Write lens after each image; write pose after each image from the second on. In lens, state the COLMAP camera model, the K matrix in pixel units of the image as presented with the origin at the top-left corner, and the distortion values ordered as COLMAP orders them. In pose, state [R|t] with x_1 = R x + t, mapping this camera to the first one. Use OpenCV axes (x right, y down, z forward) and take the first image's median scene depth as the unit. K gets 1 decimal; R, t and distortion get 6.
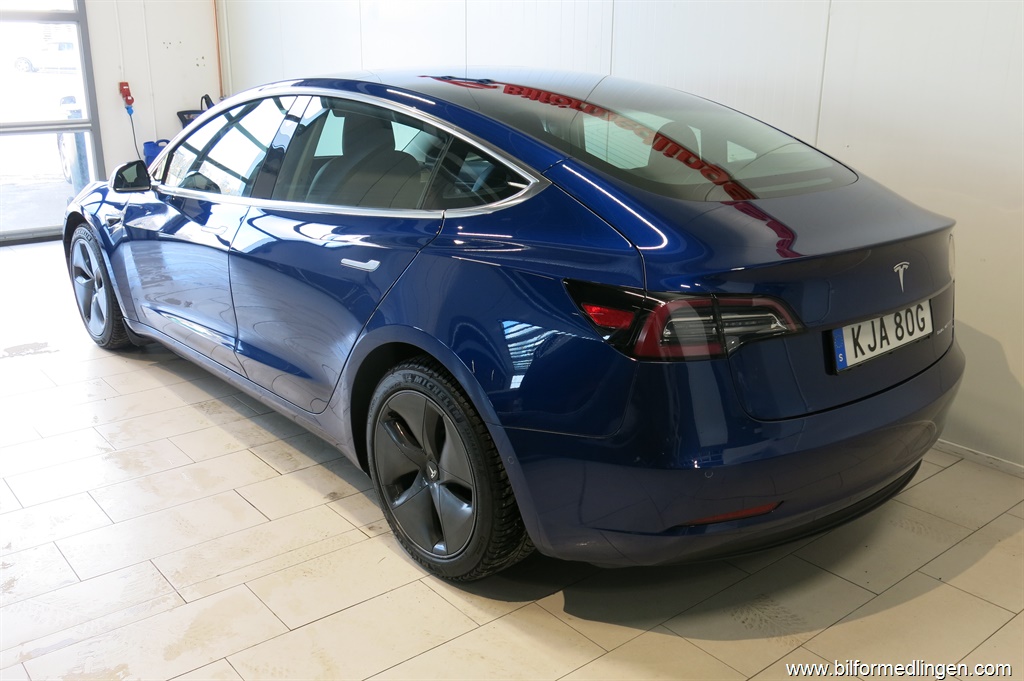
lens RADIAL K [[926.2, 0, 512.0], [0, 926.2, 340.5], [0, 0, 1]] dist [-0.011996, -0.007218]
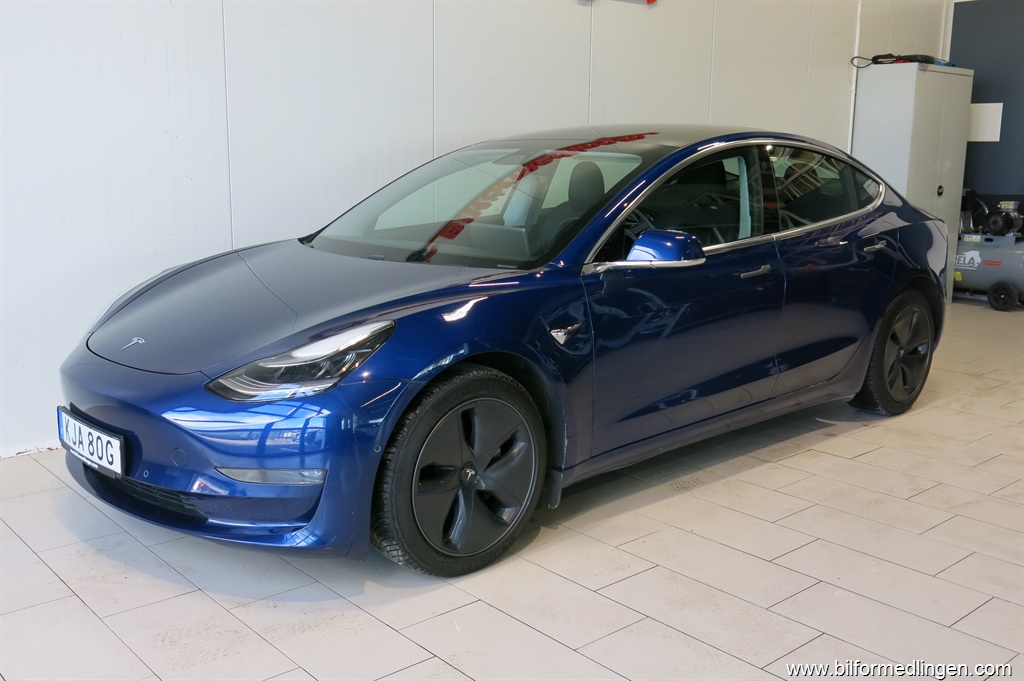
lens RADIAL K [[1022.1, 0, 512.0], [0, 1022.1, 340.5], [0, 0, 1]] dist [0.007539, 0.002321]
pose [[-0.042588, -0.208935, 0.977002, -1.593493], [0.277310, 0.936993, 0.212468, -0.405813], [-0.959836, 0.279981, 0.018035, 1.371995]]
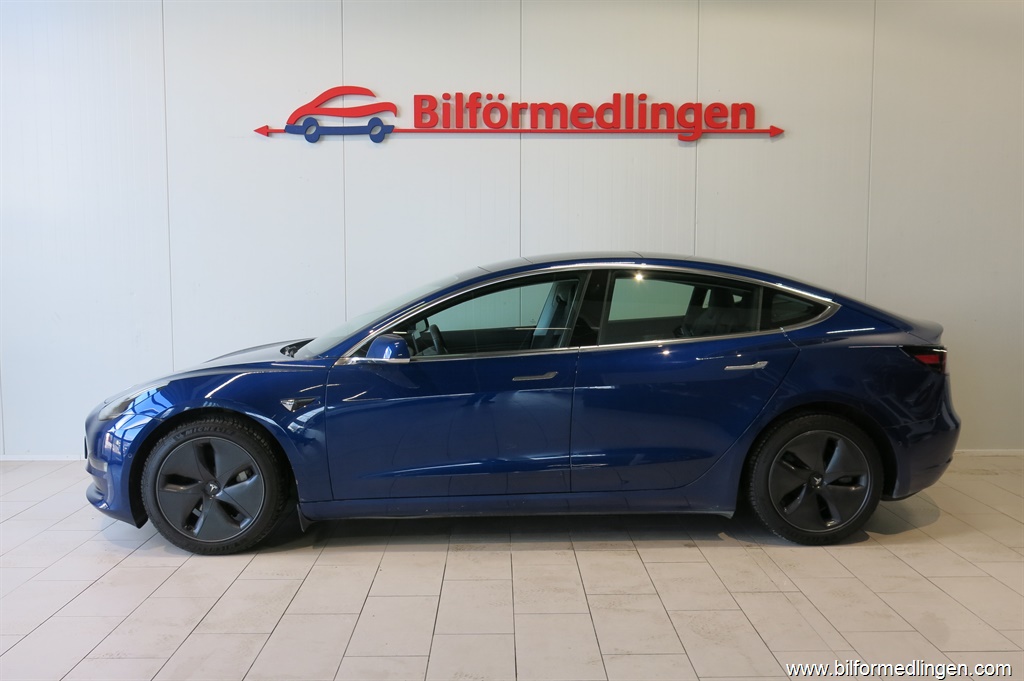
lens RADIAL K [[926.2, 0, 512.0], [0, 926.2, 340.5], [0, 0, 1]] dist [-0.011996, -0.007218]
pose [[0.628805, -0.077354, 0.773706, -1.402953], [0.239111, 0.966060, -0.097744, -0.057496], [-0.739885, 0.246464, 0.625959, 0.250067]]
